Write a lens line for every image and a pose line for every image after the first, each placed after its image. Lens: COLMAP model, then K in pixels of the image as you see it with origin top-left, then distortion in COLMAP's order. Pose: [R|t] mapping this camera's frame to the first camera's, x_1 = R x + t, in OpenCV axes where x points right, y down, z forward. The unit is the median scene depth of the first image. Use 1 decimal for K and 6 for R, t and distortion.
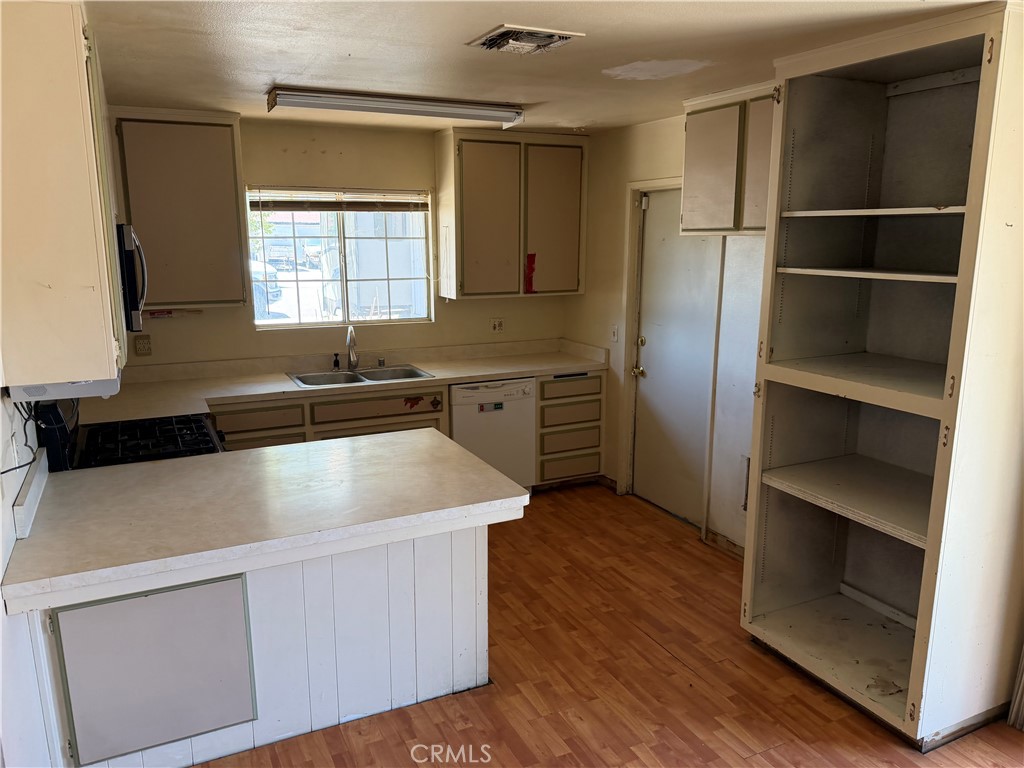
lens RADIAL K [[757.8, 0, 512.0], [0, 757.8, 384.0], [0, 0, 1]] dist [-0.002233, -0.000703]
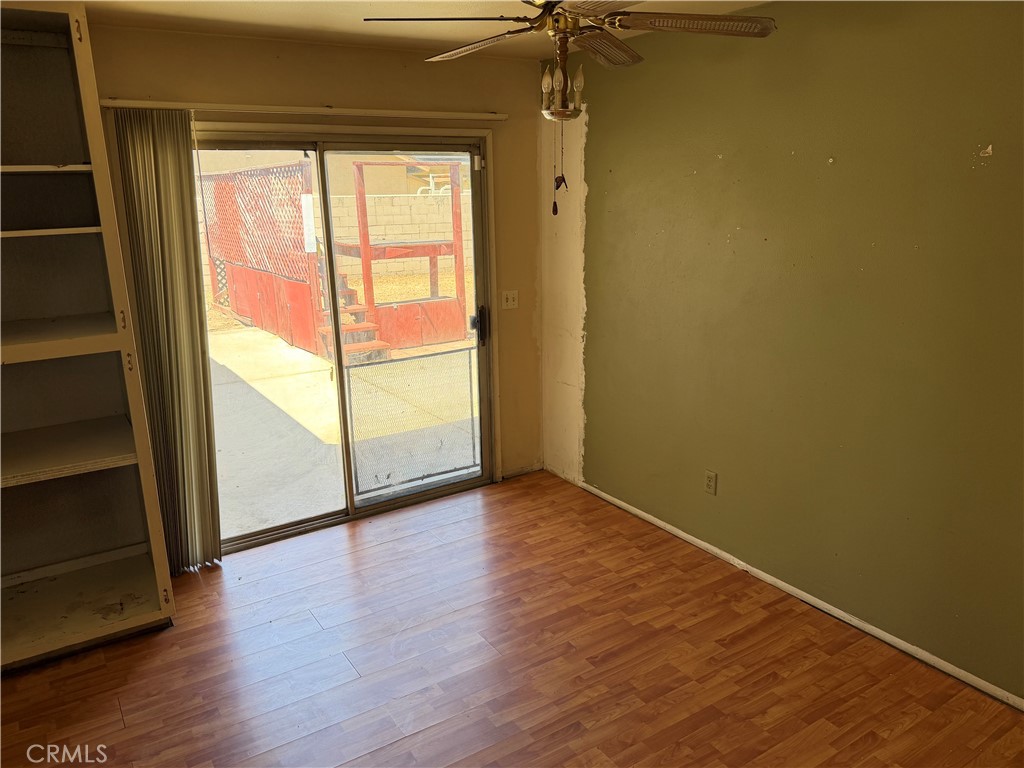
lens RADIAL K [[757.8, 0, 512.0], [0, 757.8, 384.0], [0, 0, 1]] dist [-0.002233, -0.000703]
pose [[-0.127296, -0.253097, 0.959029, -1.084360], [0.219223, 0.935804, 0.276066, -0.158893], [-0.967335, 0.245384, -0.063639, 0.849177]]
